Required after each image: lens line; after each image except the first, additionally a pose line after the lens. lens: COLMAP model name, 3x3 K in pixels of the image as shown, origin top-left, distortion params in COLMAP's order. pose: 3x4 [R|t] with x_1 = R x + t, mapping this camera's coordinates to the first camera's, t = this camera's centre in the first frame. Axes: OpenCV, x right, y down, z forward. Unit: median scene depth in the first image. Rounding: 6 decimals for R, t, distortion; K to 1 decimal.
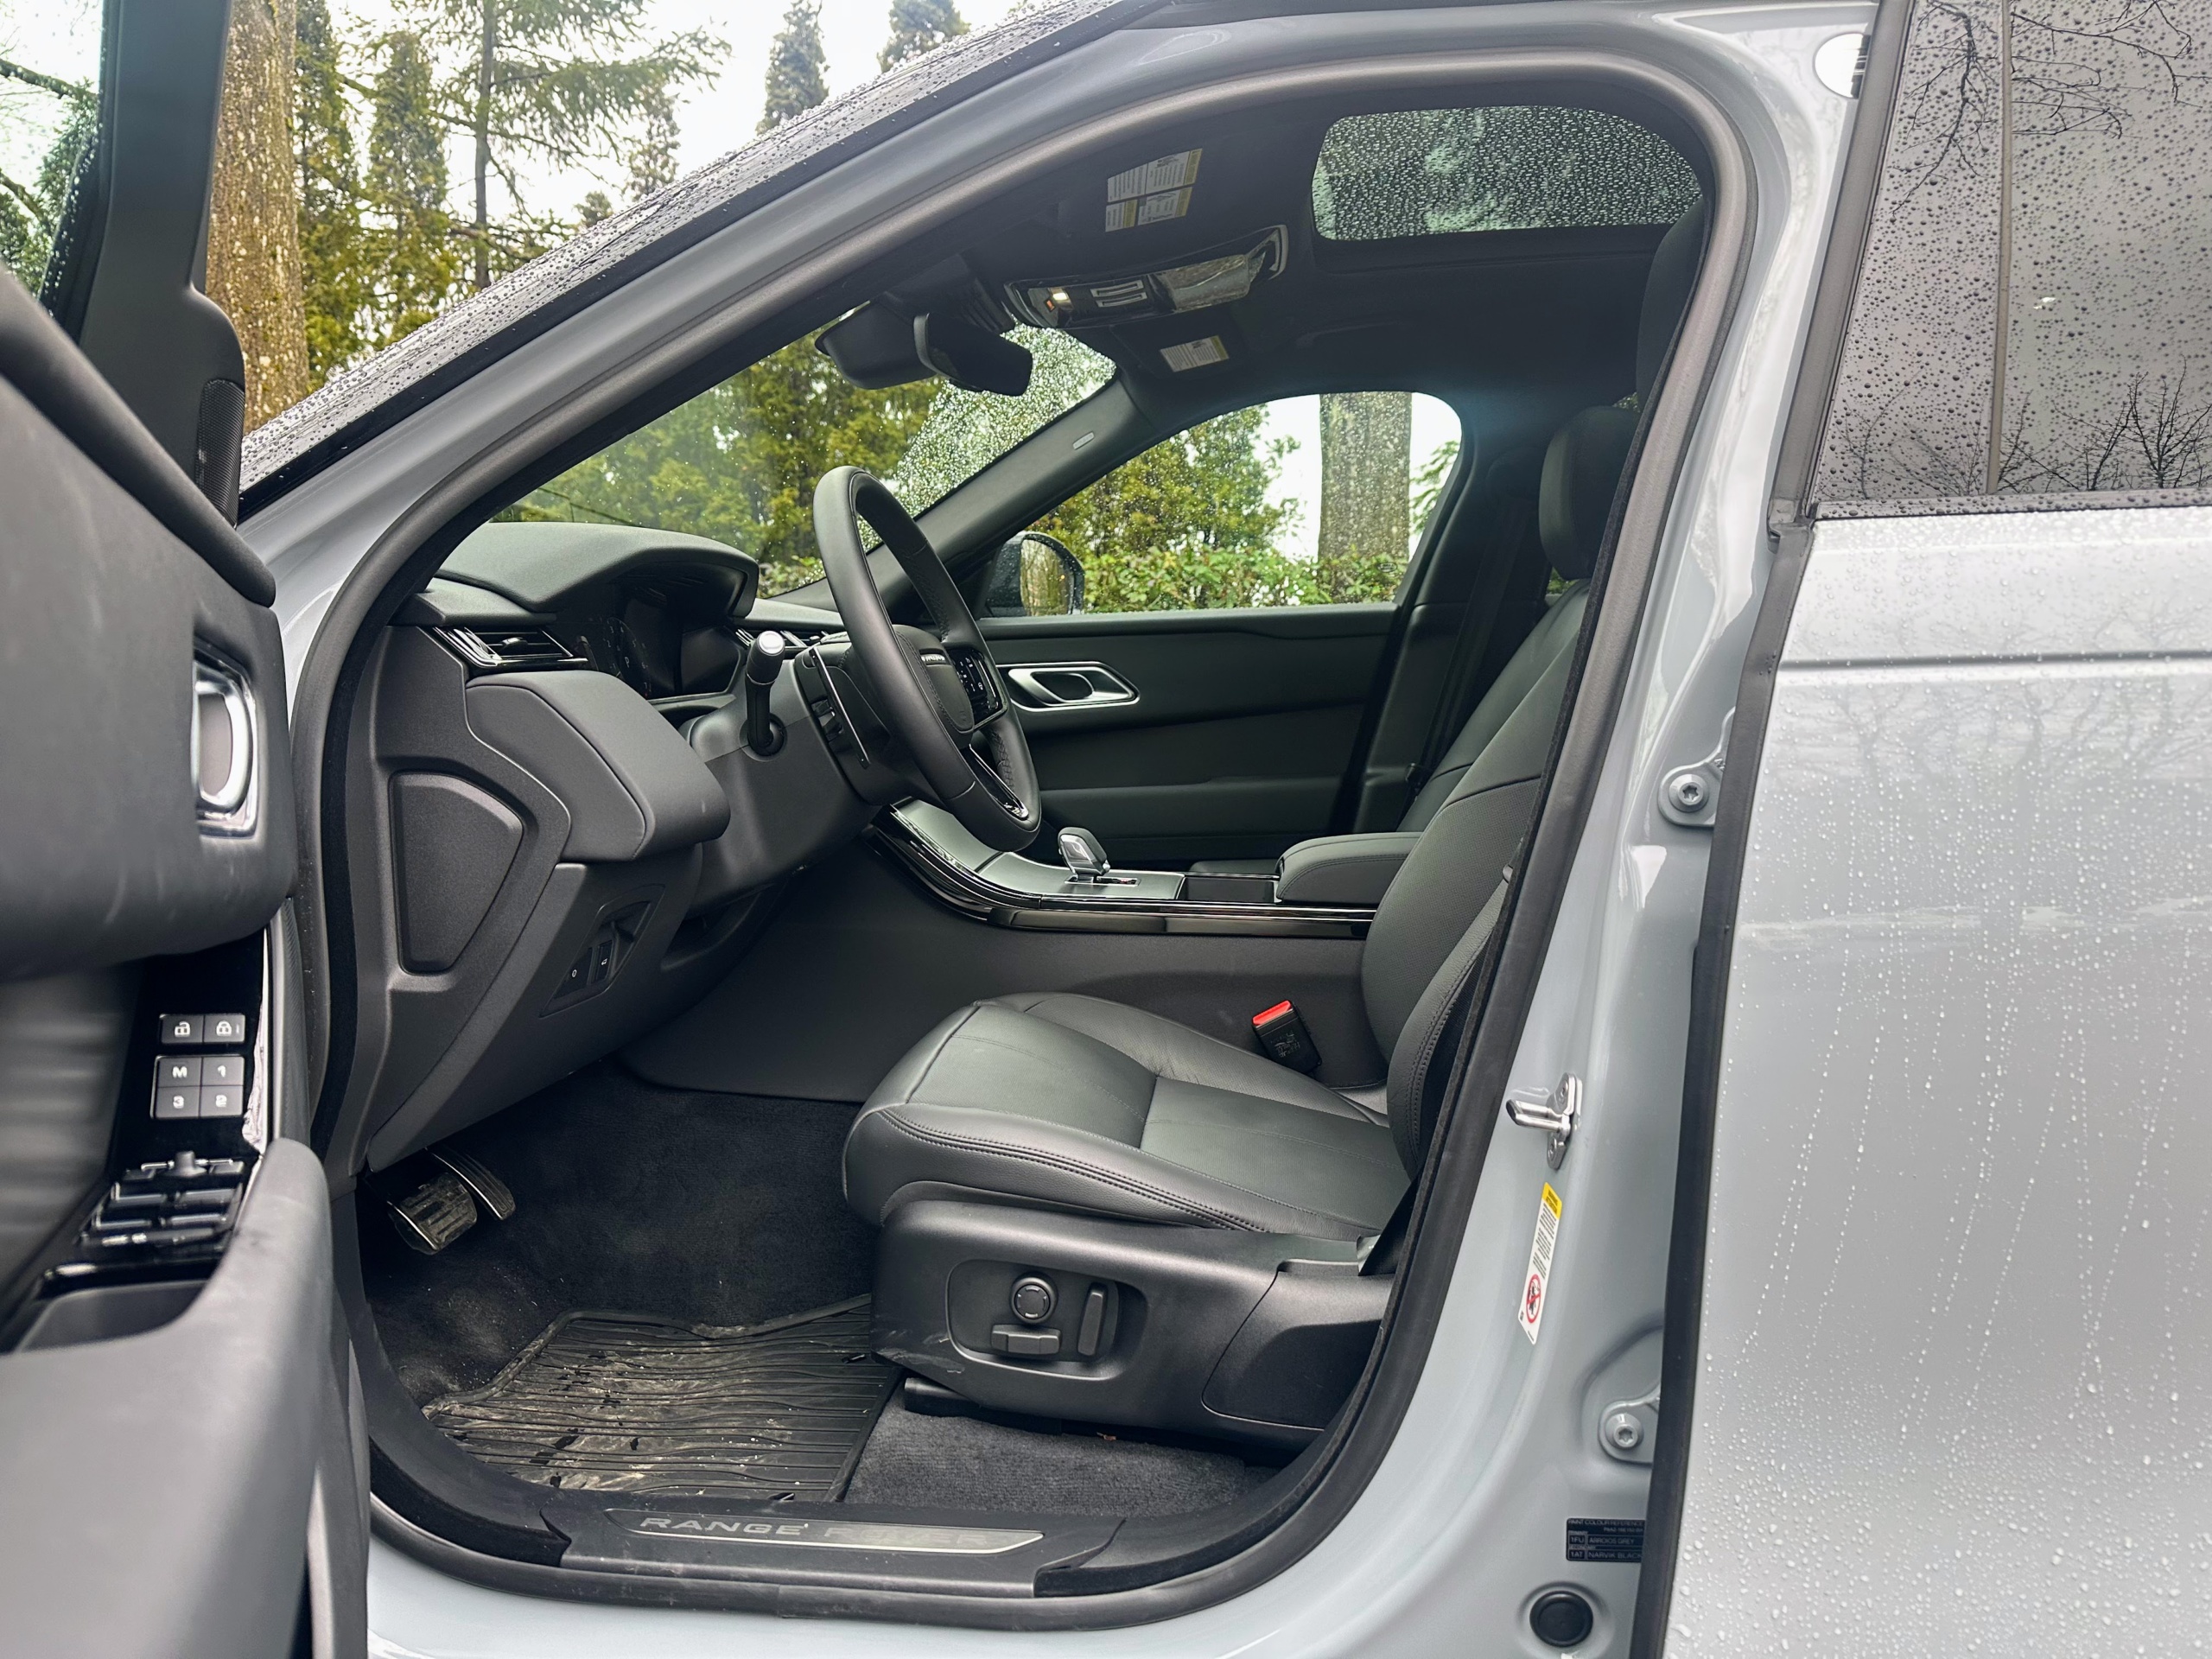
lens RADIAL K [[1584.2, 0, 1093.1], [0, 1584.2, 840.1], [0, 0, 1]] dist [0.054569, -0.039424]
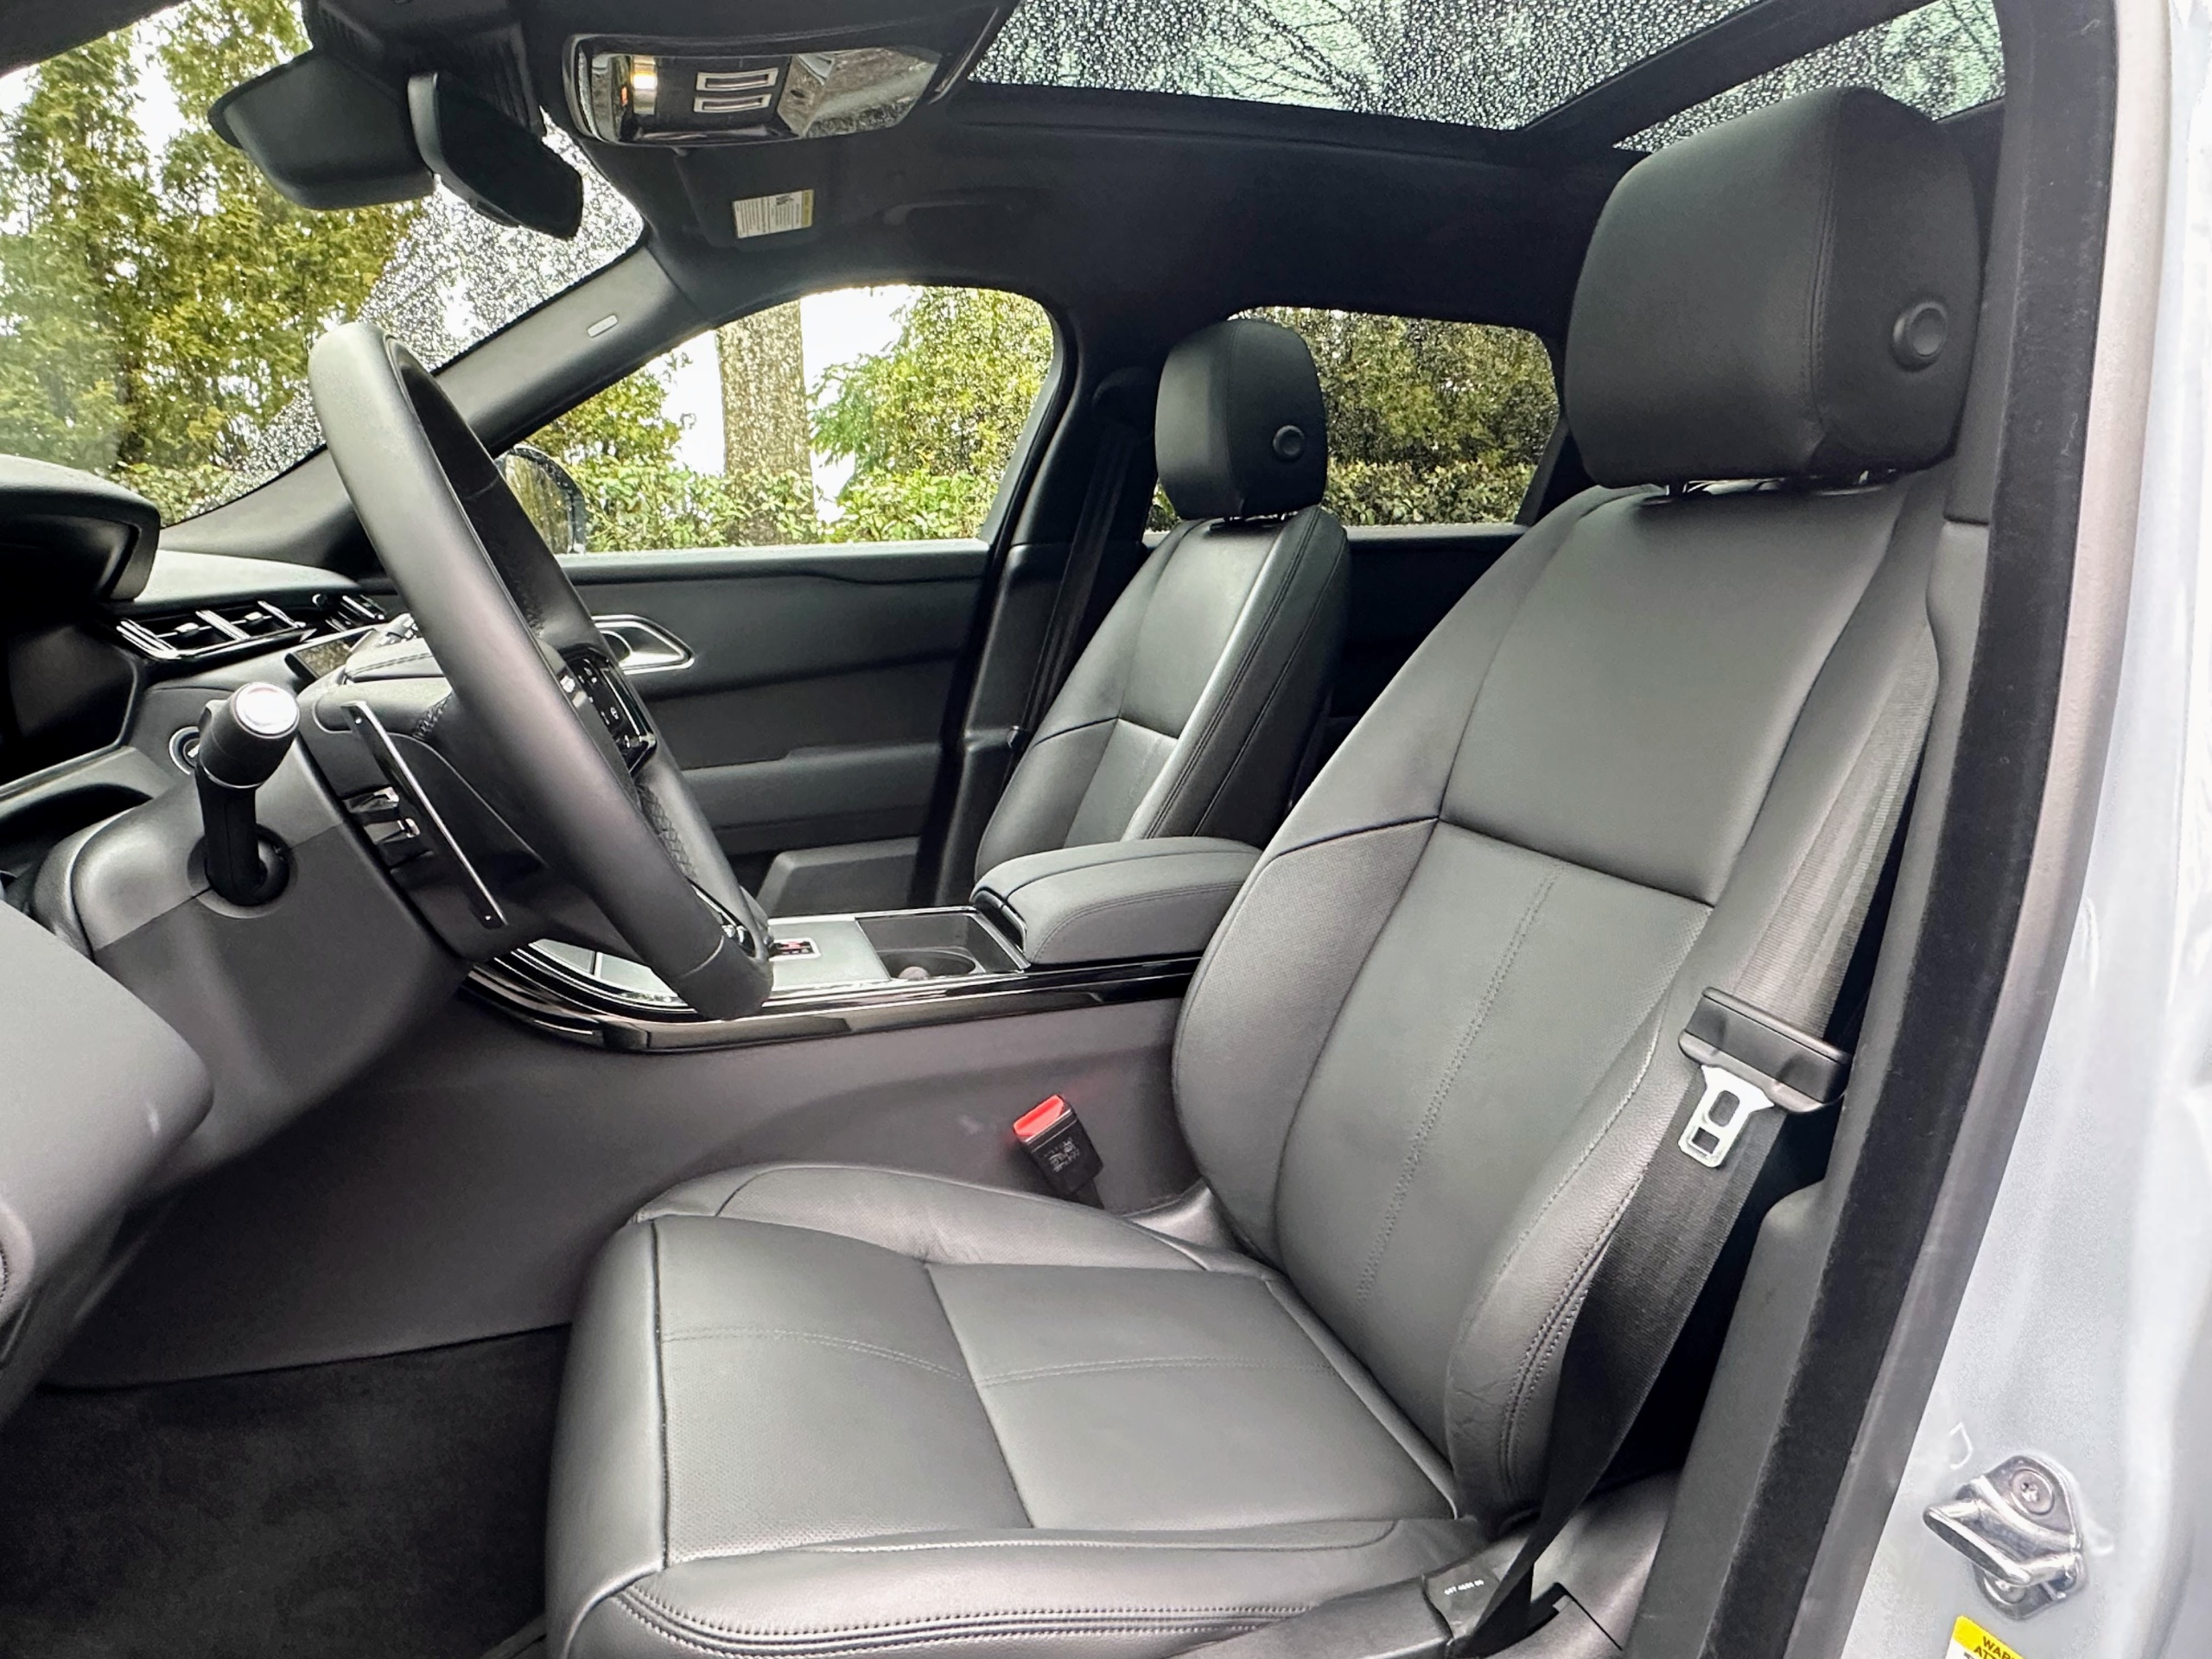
lens RADIAL K [[1358.1, 0, 1098.3], [0, 1358.1, 882.5], [0, 0, 1]] dist [-0.010096, 0.001103]
pose [[0.909633, -0.102703, 0.402517, -0.072906], [0.054167, 0.990008, 0.130193, -0.055795], [-0.411866, -0.096625, 0.906107, 0.271153]]
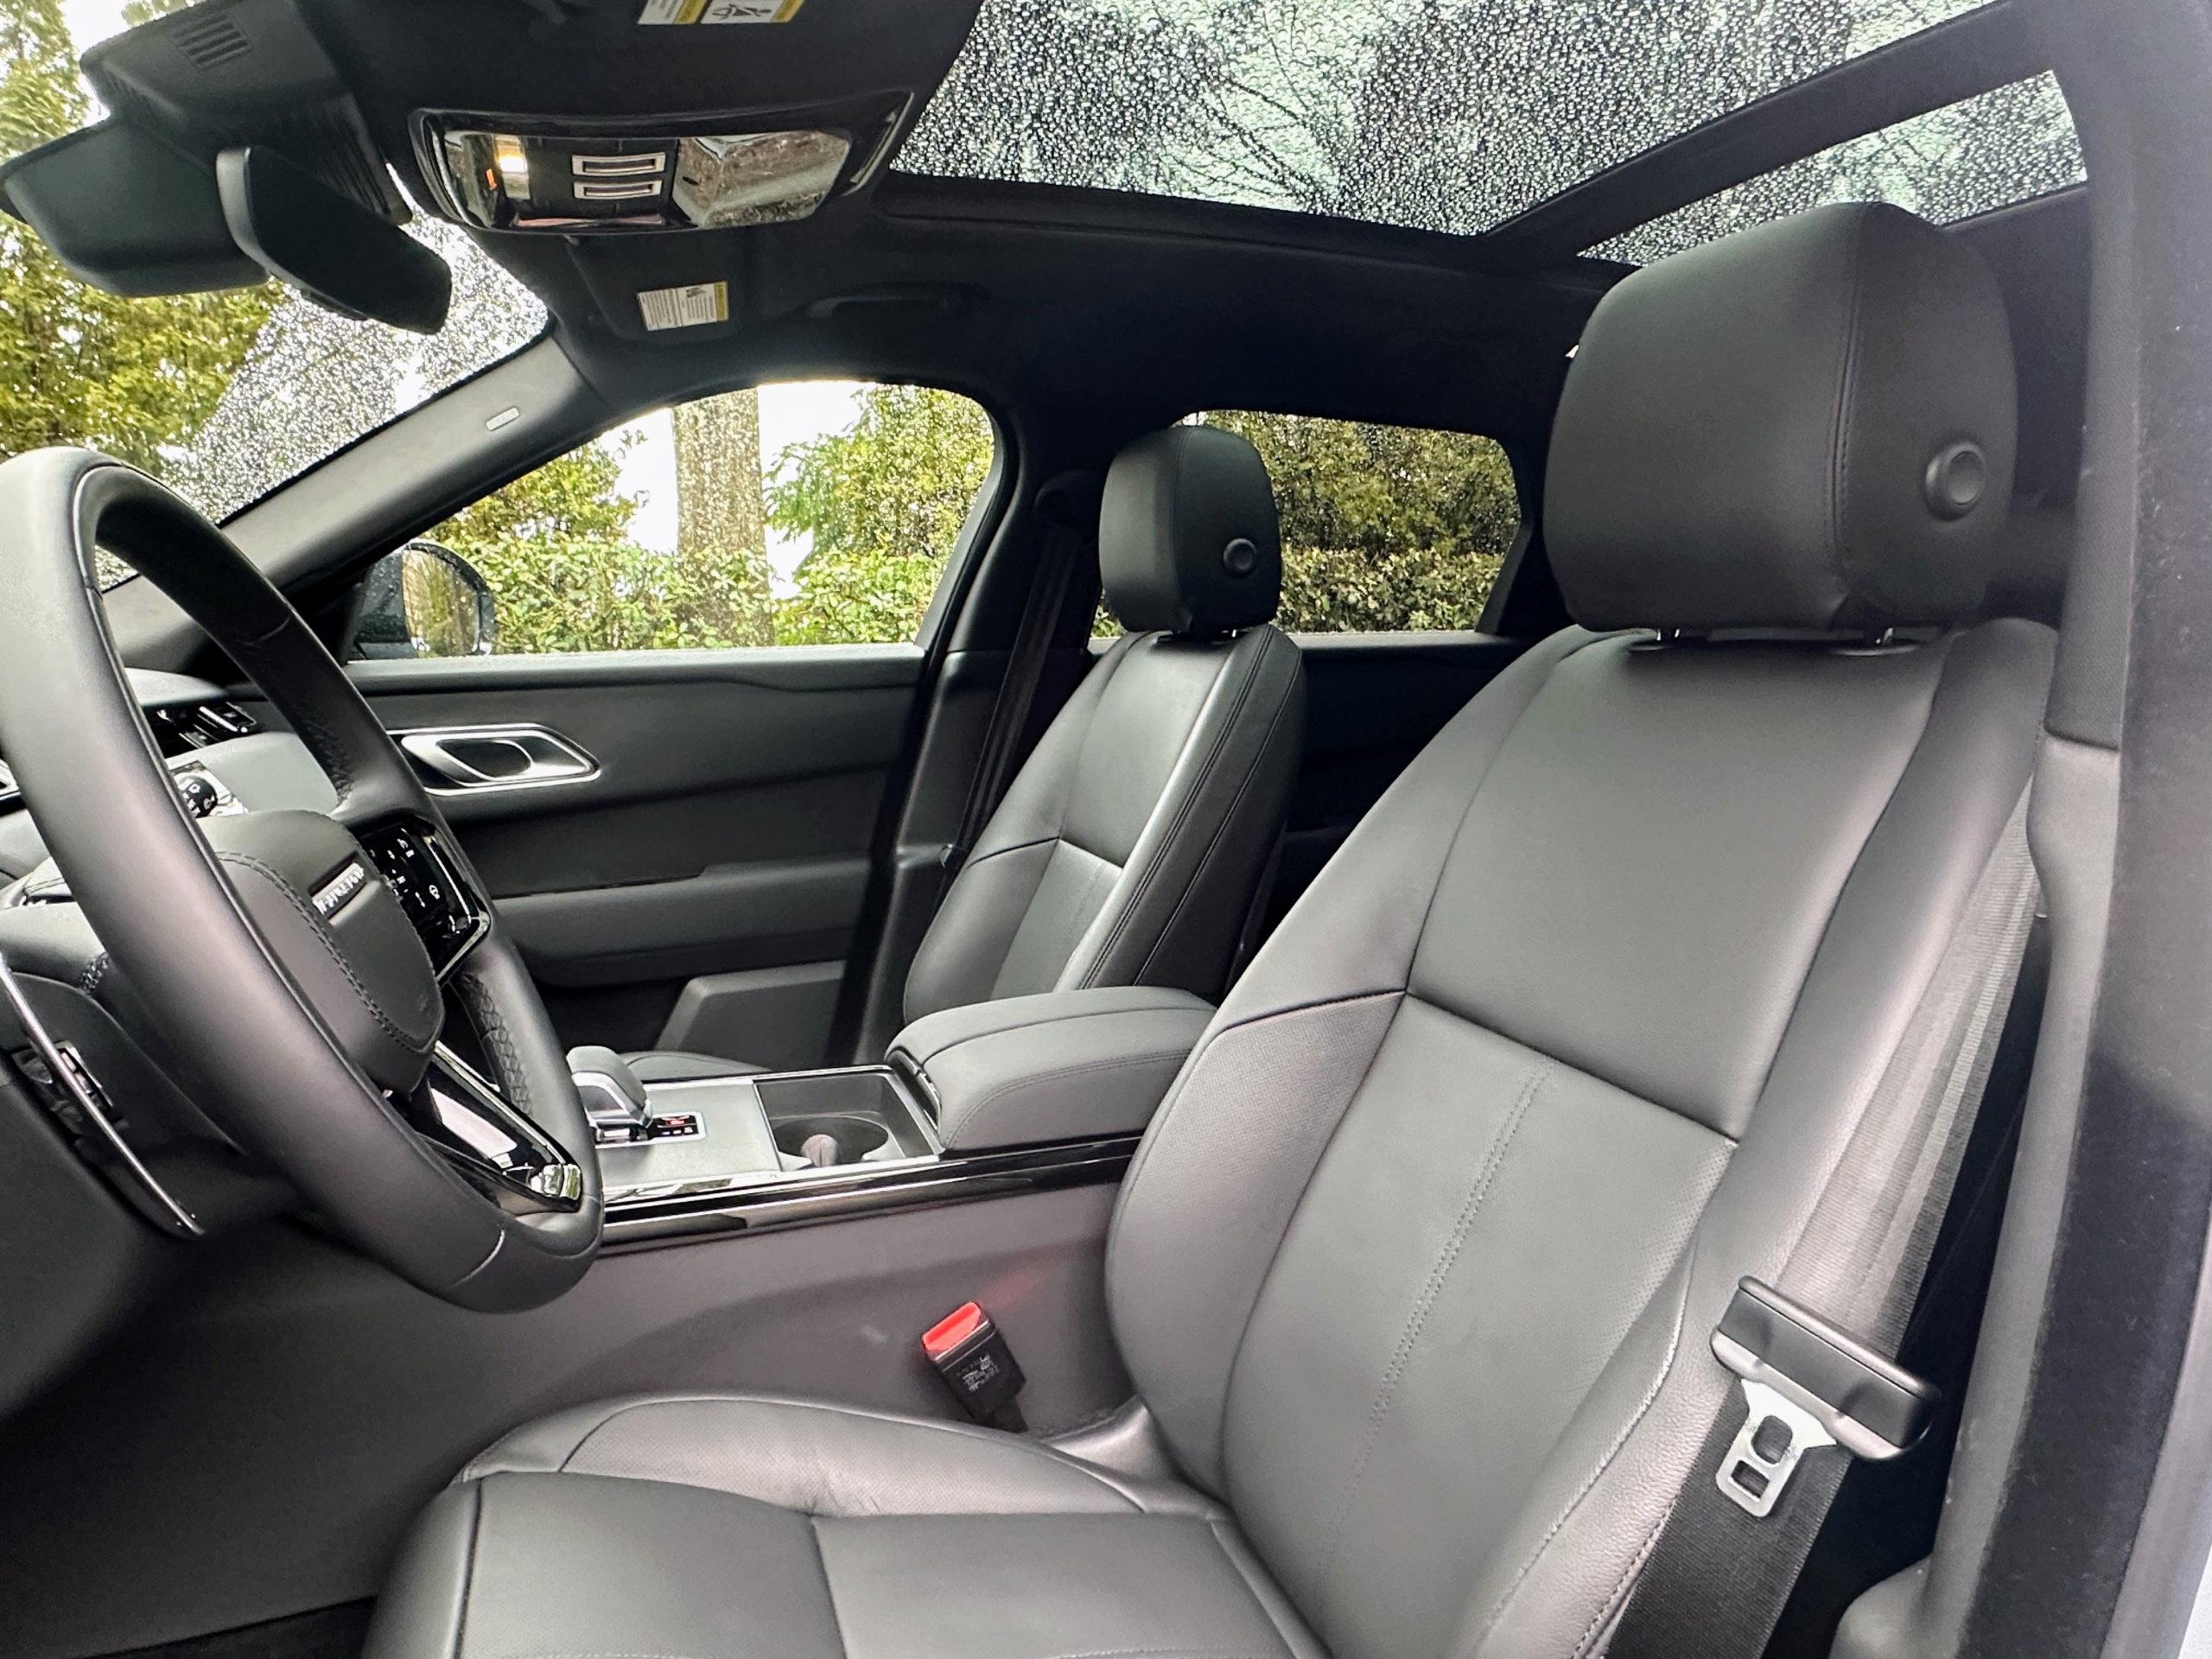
lens RADIAL K [[1358.1, 0, 1102.6], [0, 1358.1, 876.9], [0, 0, 1]] dist [-0.010096, 0.001103]
pose [[0.895799, -0.072698, 0.438473, -0.042463], [0.044263, 0.996220, 0.074742, -0.077211], [-0.442249, -0.047545, 0.895631, 0.313806]]
